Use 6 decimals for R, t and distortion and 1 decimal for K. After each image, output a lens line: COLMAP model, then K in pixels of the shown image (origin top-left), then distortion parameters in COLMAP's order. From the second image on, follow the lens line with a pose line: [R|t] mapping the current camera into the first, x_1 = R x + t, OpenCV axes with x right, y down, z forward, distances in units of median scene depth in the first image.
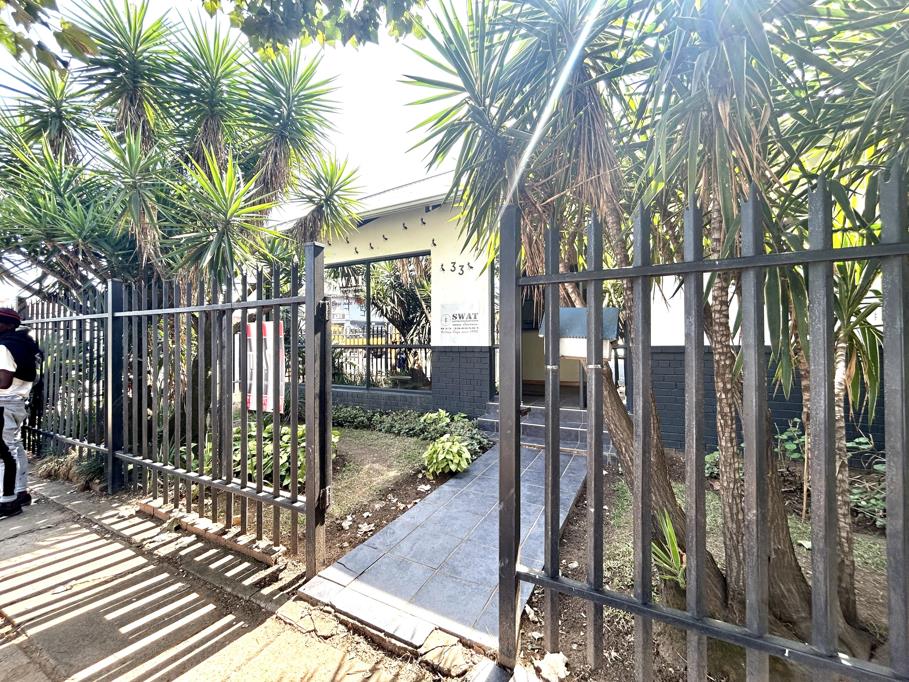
lens RADIAL K [[366.4, 0, 451.6], [0, 366.4, 340.7], [0, 0, 1]] dist [0.001731, 0.000101]
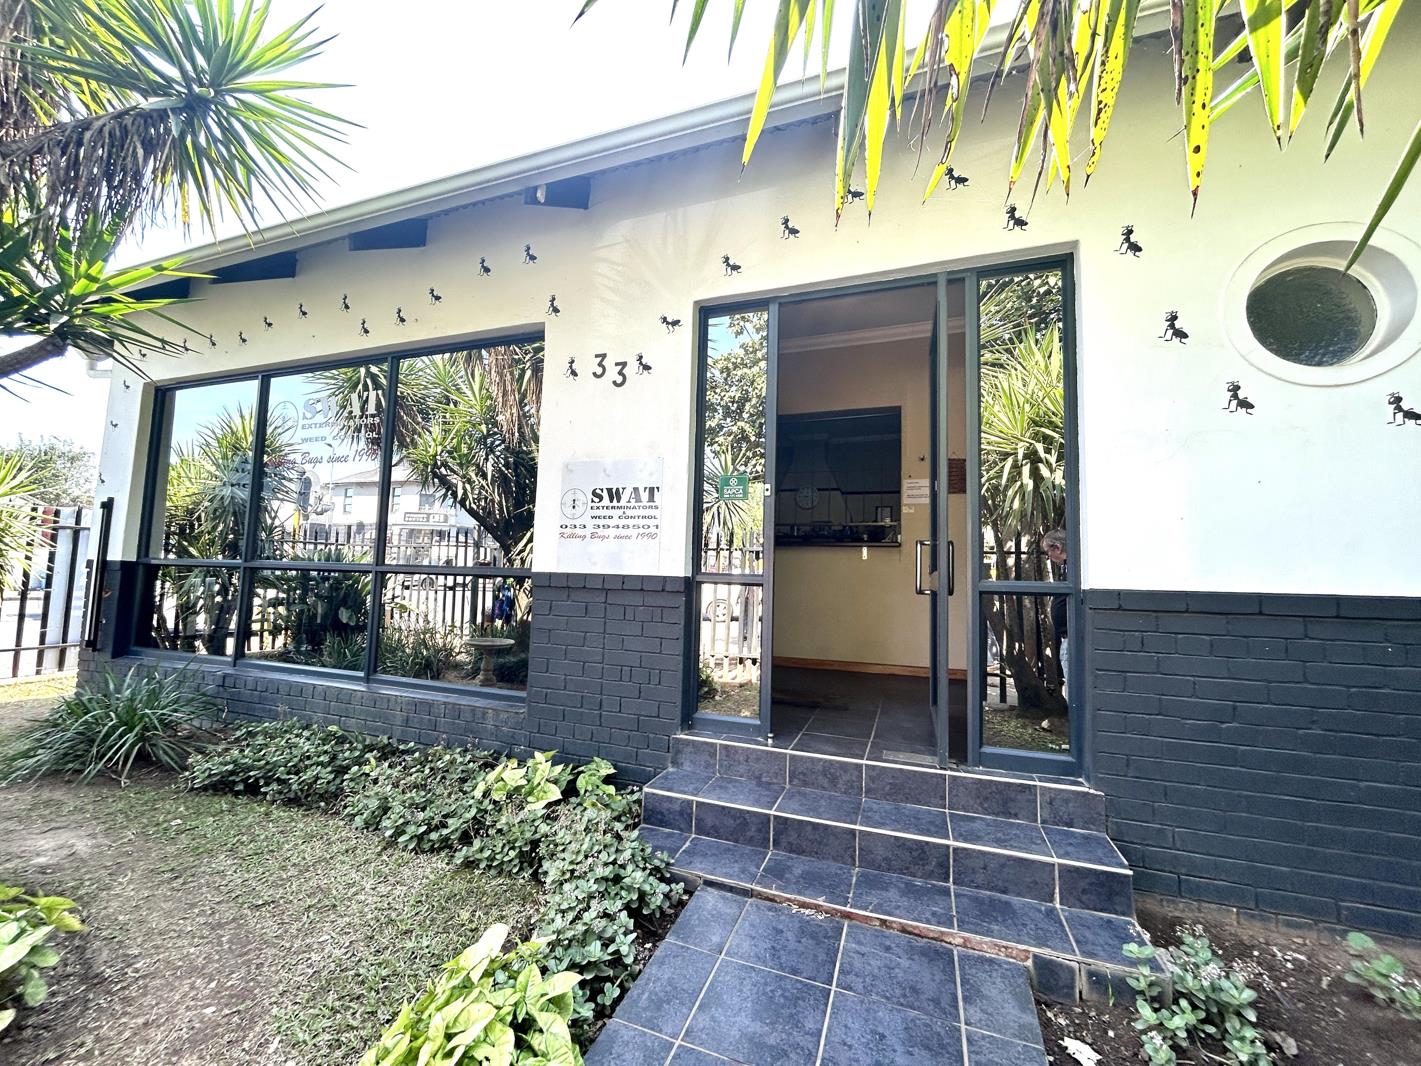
lens RADIAL K [[572.8, 0, 707.1], [0, 572.8, 531.9], [0, 0, 1]] dist [0.001731, 0.000101]
pose [[0.990614, 0.044071, 0.129390, 0.045504], [-0.034875, 0.996759, -0.072499, 0.010214], [-0.132166, 0.067306, 0.988940, 0.406888]]
